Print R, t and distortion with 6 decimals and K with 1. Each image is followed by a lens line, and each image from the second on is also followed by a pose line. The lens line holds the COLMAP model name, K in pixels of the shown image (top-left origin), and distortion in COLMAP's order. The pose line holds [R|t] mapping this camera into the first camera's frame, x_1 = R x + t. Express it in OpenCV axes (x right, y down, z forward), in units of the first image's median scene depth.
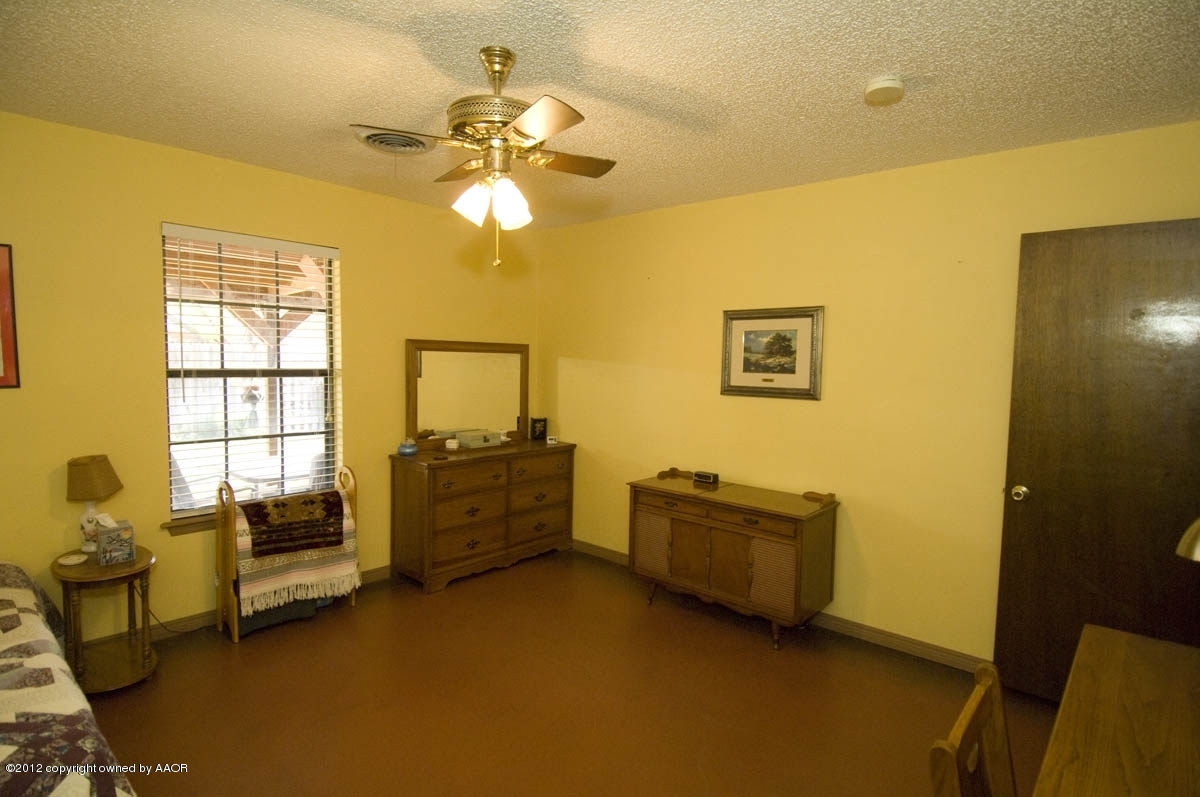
lens RADIAL K [[617.1, 0, 604.0], [0, 617.1, 402.7], [0, 0, 1]] dist [0.048353, -0.053622]
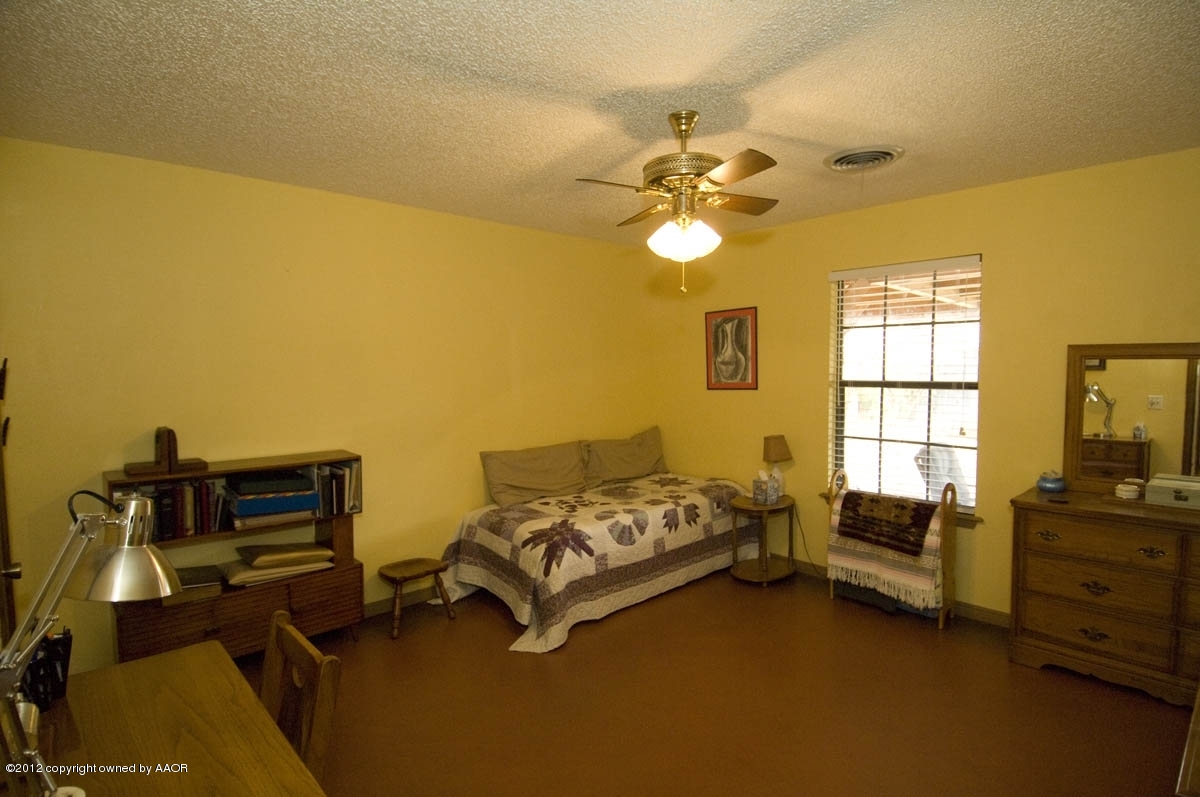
lens RADIAL K [[617.1, 0, 604.0], [0, 617.1, 402.7], [0, 0, 1]] dist [0.048353, -0.053622]
pose [[-0.107554, 0.036577, -0.993526, 0.615947], [-0.069645, 0.996591, 0.044229, -0.027088], [0.991757, 0.073951, -0.104640, 0.590312]]
